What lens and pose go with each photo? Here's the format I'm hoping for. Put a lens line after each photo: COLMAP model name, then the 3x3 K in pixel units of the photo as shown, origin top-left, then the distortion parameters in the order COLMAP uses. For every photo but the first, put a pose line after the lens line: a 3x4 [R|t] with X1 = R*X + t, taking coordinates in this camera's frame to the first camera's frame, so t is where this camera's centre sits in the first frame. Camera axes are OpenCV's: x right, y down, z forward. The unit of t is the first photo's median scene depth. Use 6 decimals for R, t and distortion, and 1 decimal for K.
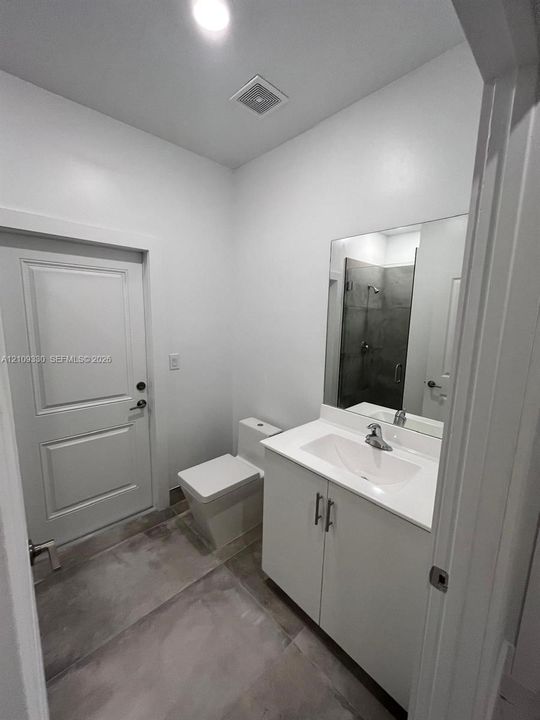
lens RADIAL K [[291.4, 0, 272.9], [0, 291.4, 358.9], [0, 0, 1]] dist [0.001058, -0.000340]
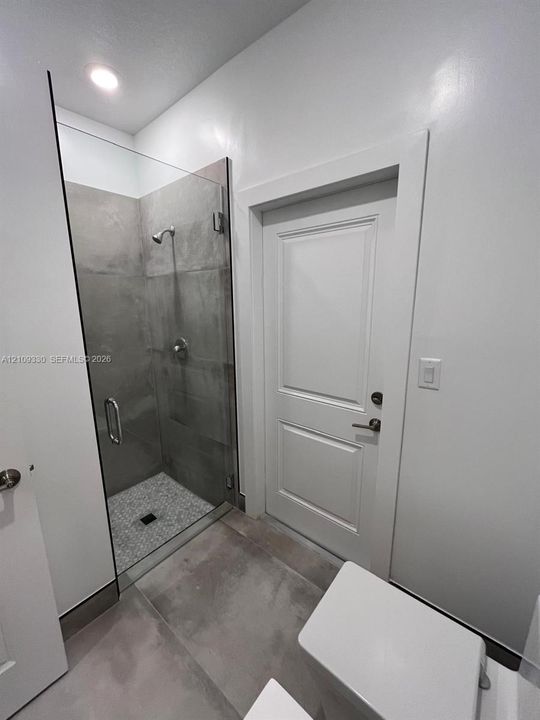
lens RADIAL K [[291.4, 0, 271.6], [0, 291.4, 361.6], [0, 0, 1]] dist [0.001058, -0.000340]
pose [[0.123900, 0.176215, -0.976523, 0.142332], [-0.149851, 0.976142, 0.157133, -0.055394], [0.980915, 0.126864, 0.147350, 0.683989]]
